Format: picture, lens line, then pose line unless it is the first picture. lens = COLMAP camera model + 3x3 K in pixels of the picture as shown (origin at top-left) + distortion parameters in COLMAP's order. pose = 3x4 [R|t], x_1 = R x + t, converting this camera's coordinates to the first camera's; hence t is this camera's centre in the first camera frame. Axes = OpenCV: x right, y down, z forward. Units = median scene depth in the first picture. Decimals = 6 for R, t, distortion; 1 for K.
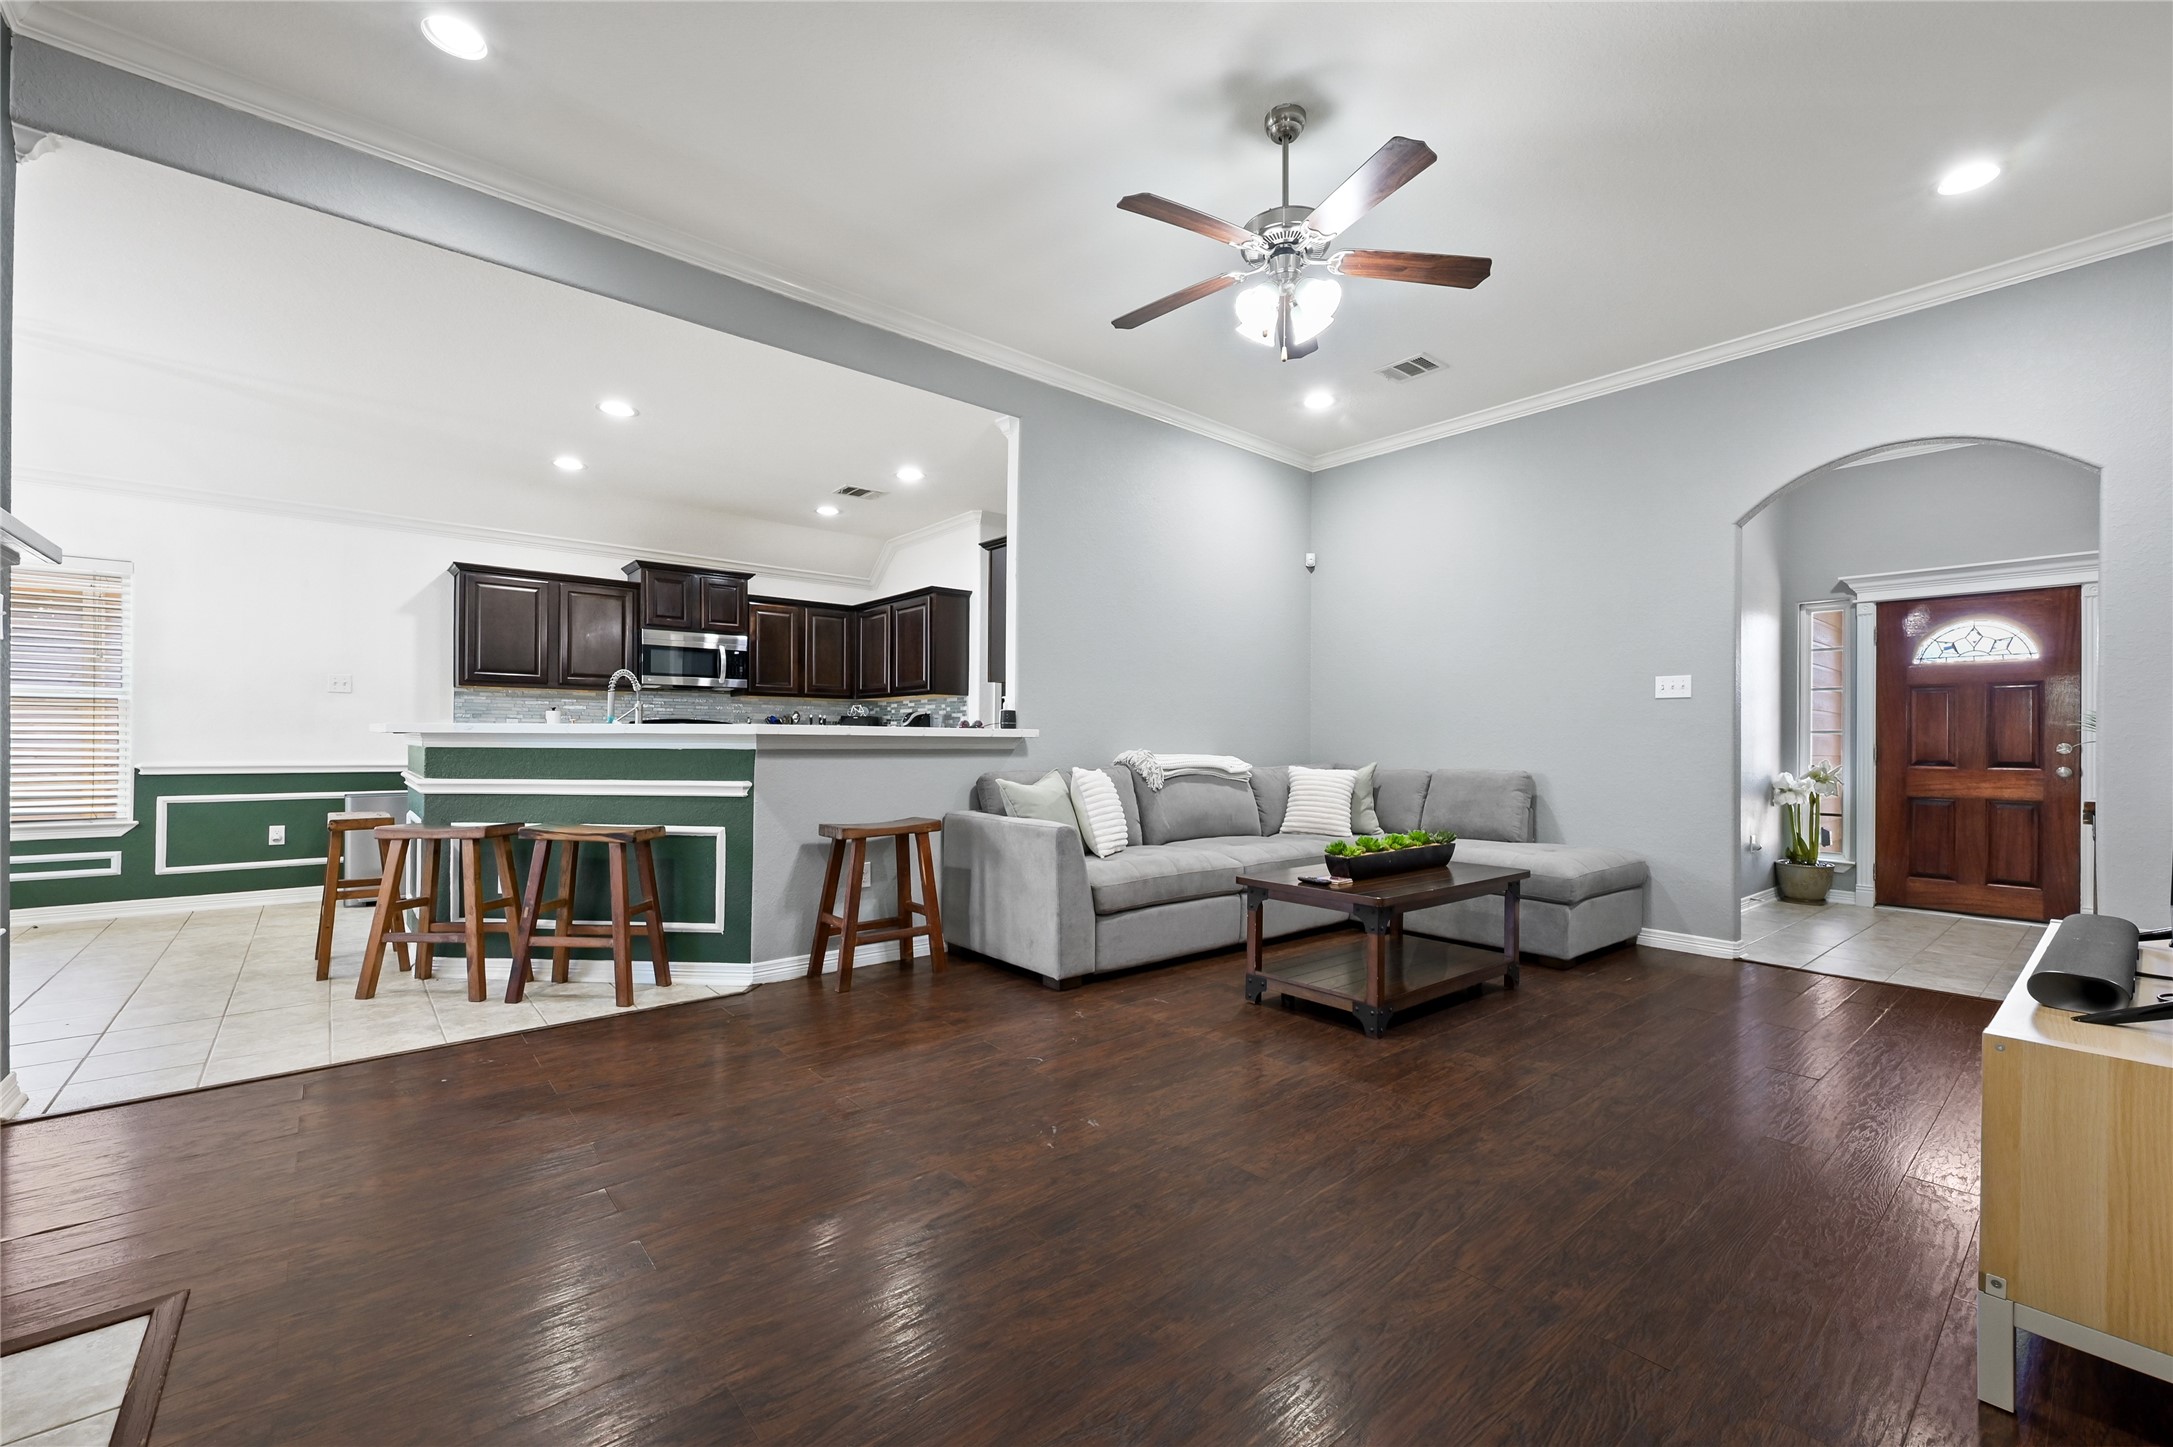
lens RADIAL K [[893.1, 0, 1080.9], [0, 893.1, 740.9], [0, 0, 1]] dist [0.004249, -0.000039]
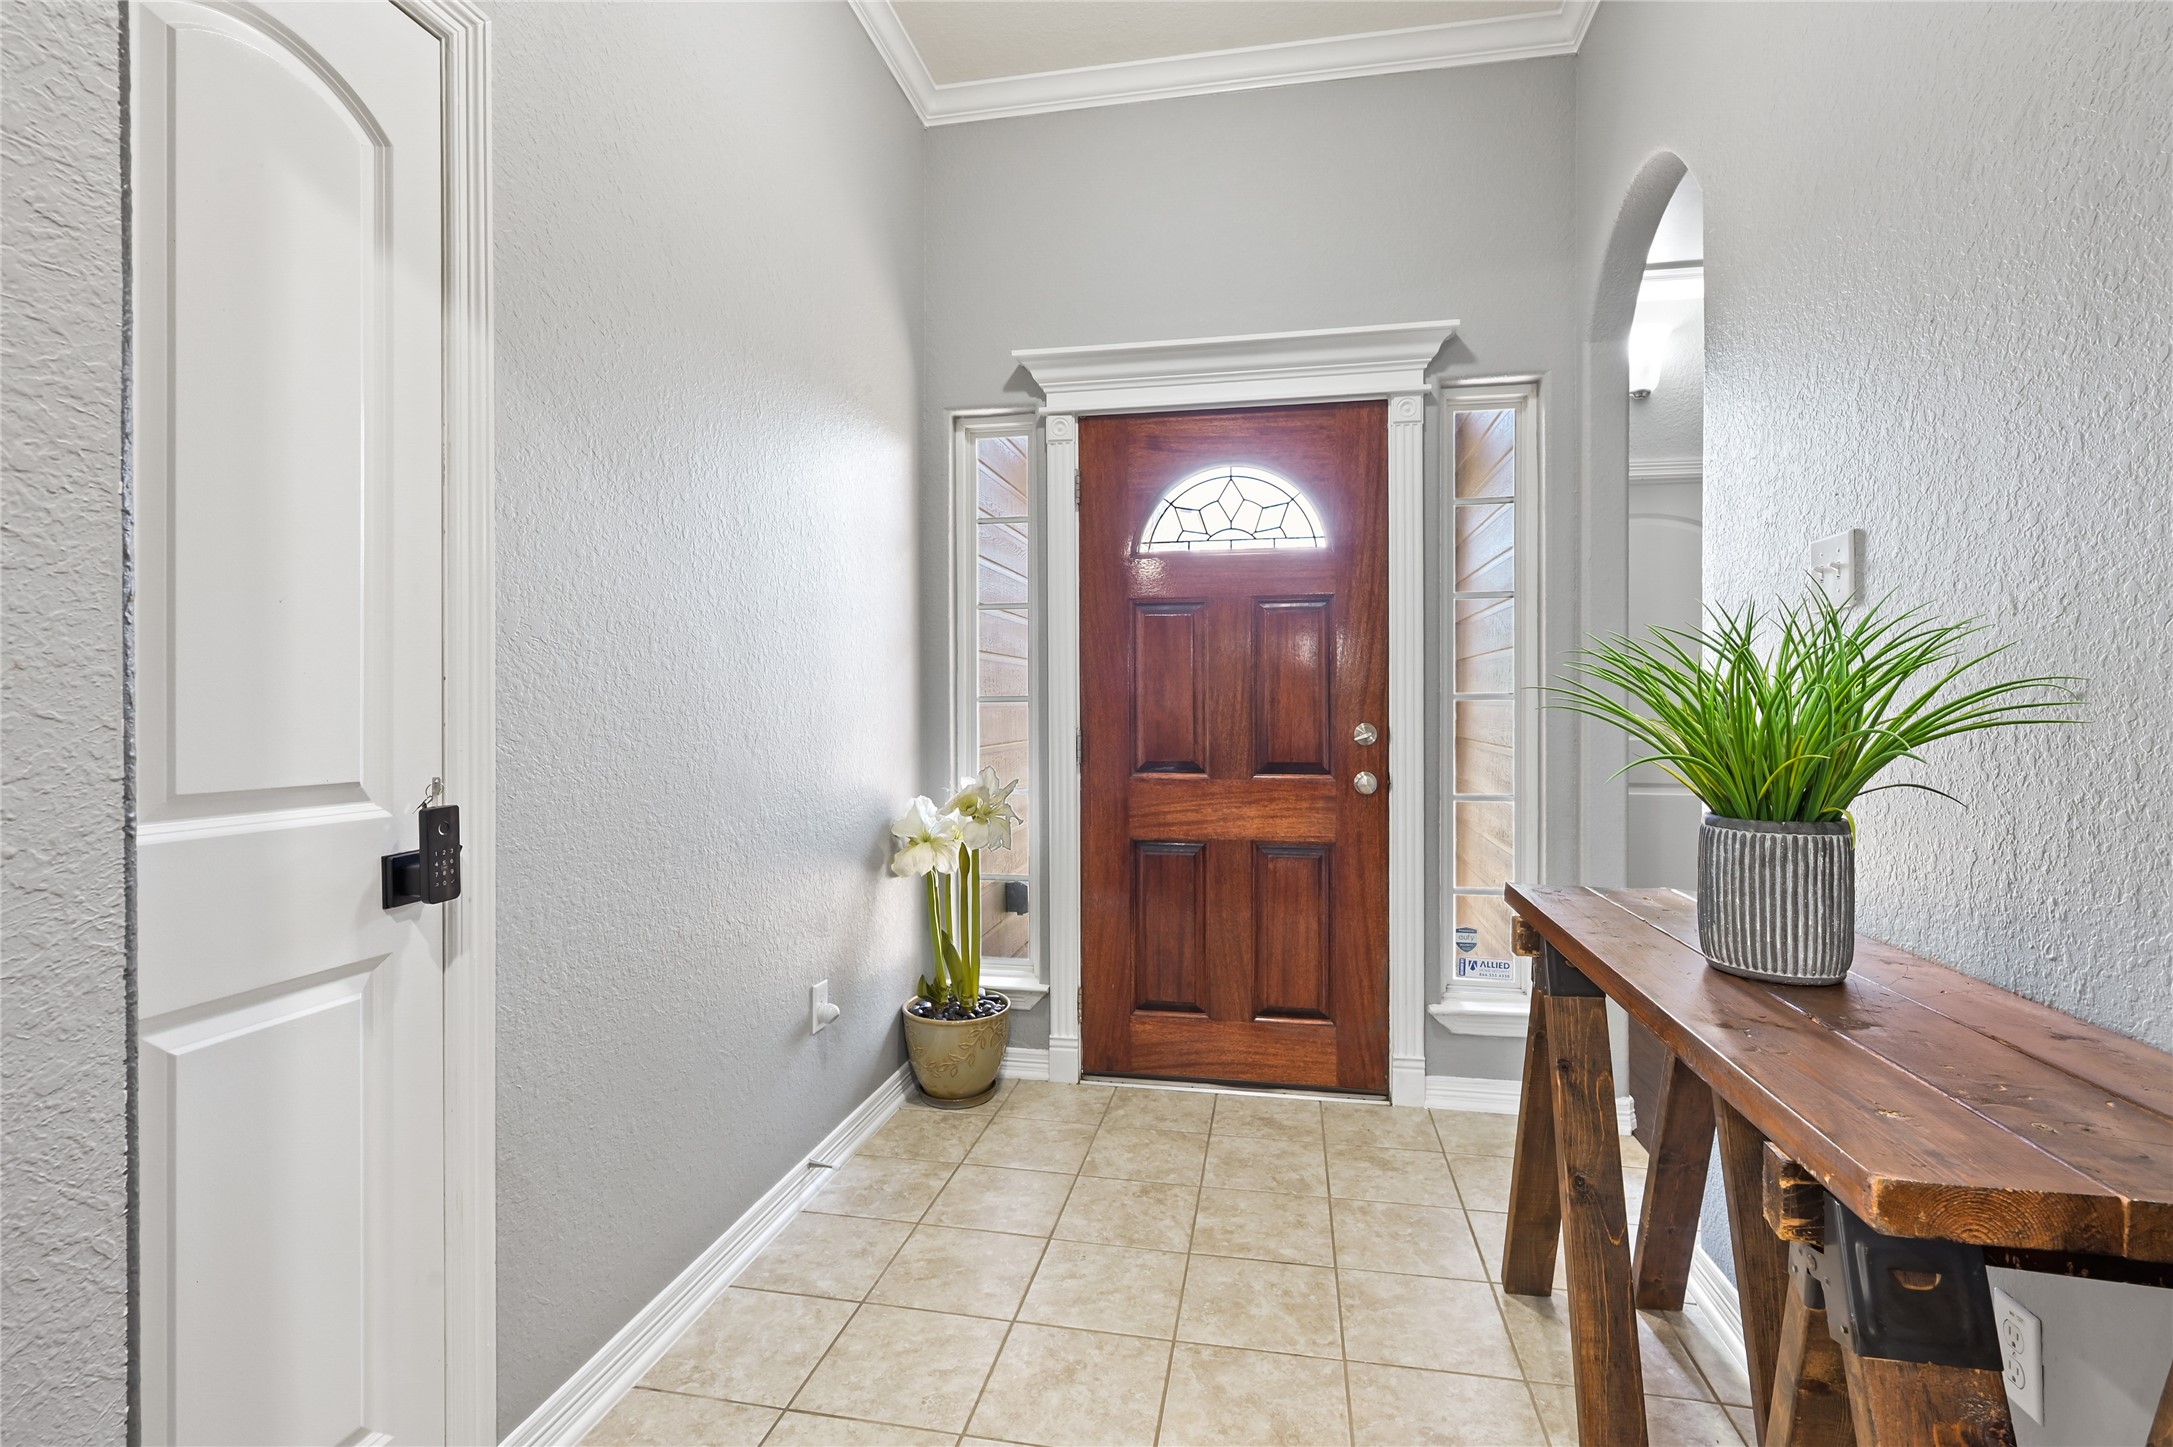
lens RADIAL K [[1003.9, 0, 1094.4], [0, 1003.9, 708.4], [0, 0, 1]] dist [0.016858, 0.000345]
pose [[0.763681, -0.008609, 0.645536, 0.611542], [0.007320, 0.999962, 0.004675, -0.008921], [-0.645552, 0.001156, 0.763715, 0.656972]]
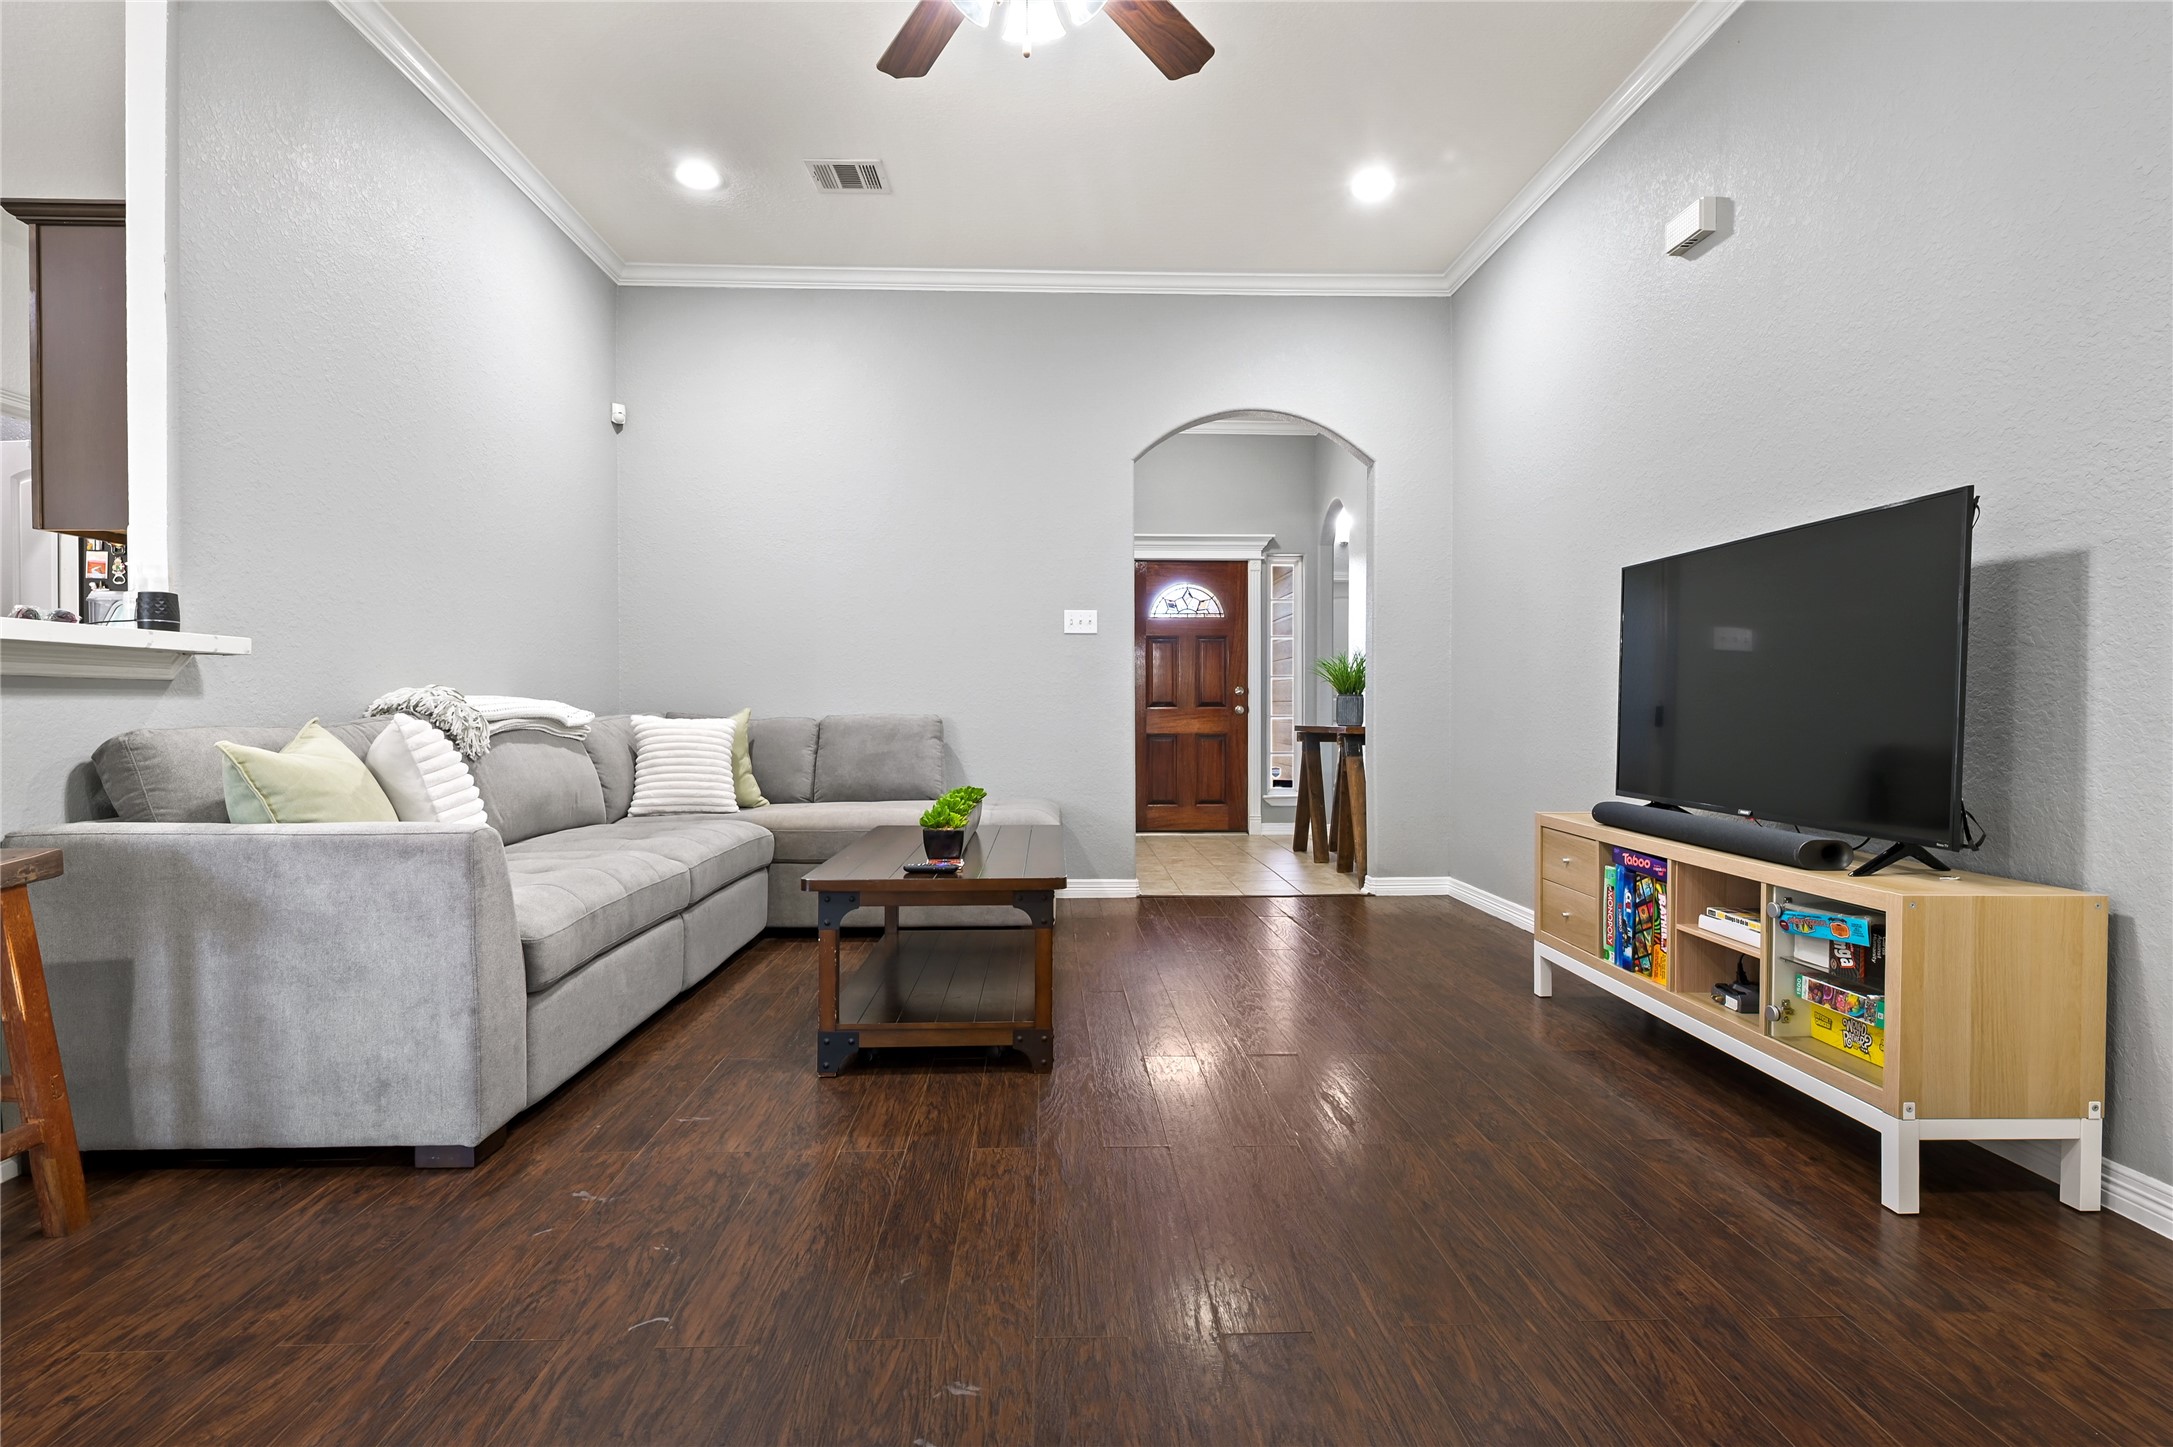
lens RADIAL K [[1047.8, 0, 1065.7], [0, 1047.8, 713.6], [0, 0, 1]] dist [-0.000038, -0.000108]
pose [[0.612442, -0.012267, 0.790420, -0.197889], [0.004851, 0.999919, 0.011760, 0.020929], [-0.790501, -0.003368, 0.612452, 0.289033]]
